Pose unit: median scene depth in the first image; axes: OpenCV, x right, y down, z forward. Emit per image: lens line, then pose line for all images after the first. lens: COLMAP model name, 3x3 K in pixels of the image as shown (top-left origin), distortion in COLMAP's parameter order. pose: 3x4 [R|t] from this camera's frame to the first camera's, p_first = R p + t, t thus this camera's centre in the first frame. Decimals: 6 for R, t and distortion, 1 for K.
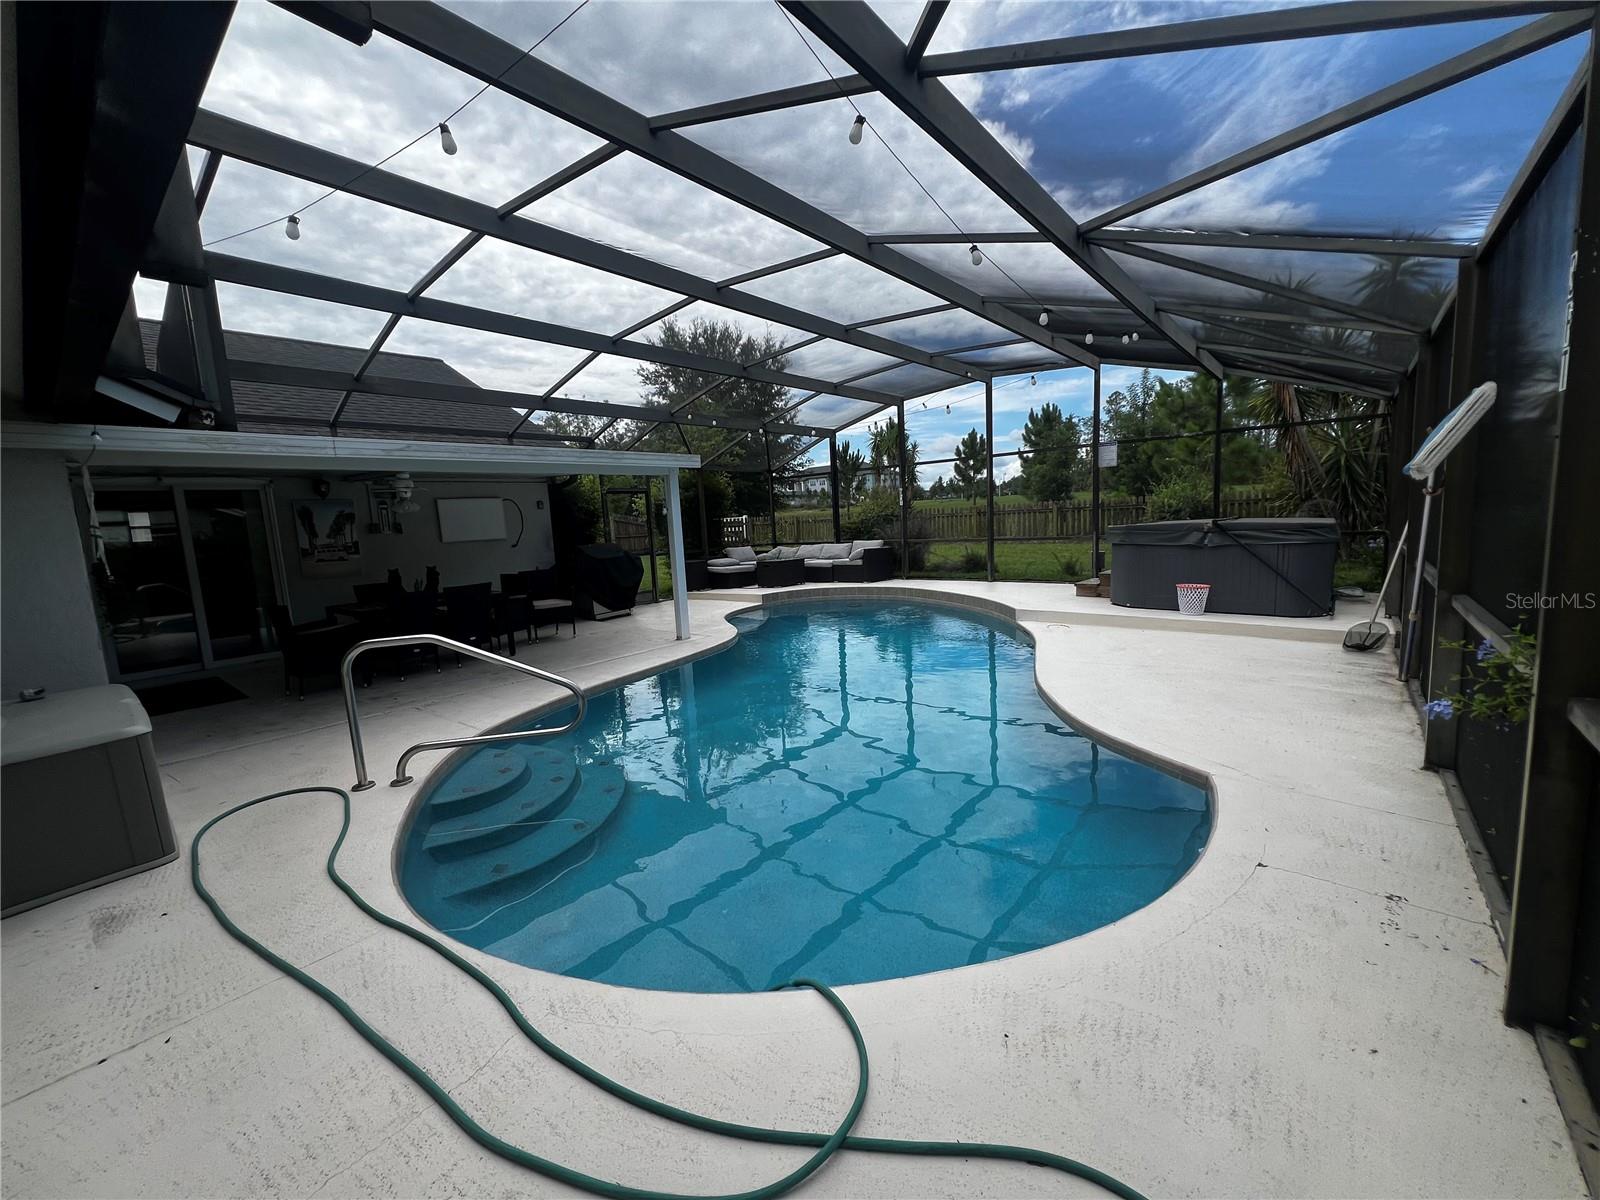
lens RADIAL K [[648.8, 0, 800.0], [0, 648.8, 602.8], [0, 0, 1]] dist [-0.002185, 0.000628]
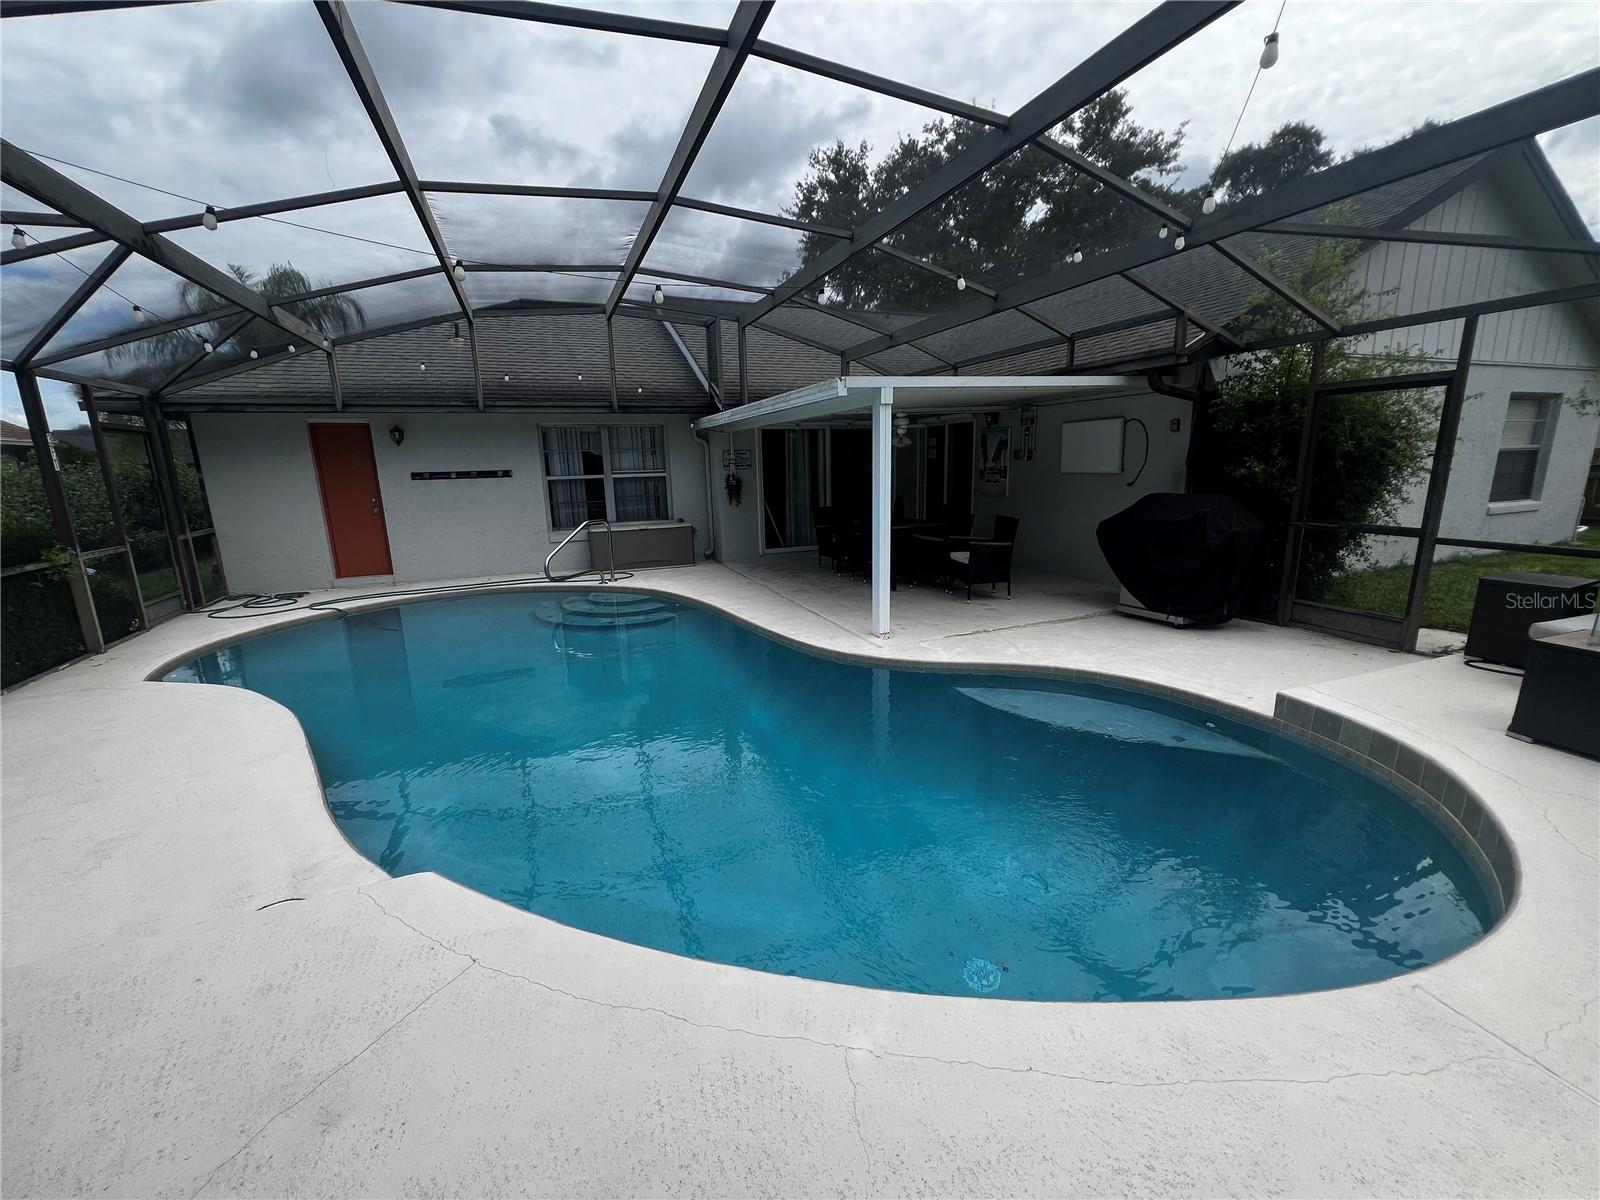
lens RADIAL K [[648.8, 0, 800.1], [0, 648.8, 599.0], [0, 0, 1]] dist [-0.002185, 0.000628]
pose [[-0.485892, 0.252538, -0.836740, 0.454160], [-0.061987, 0.944980, 0.321202, -0.213961], [0.871818, 0.207936, -0.443504, 1.236157]]
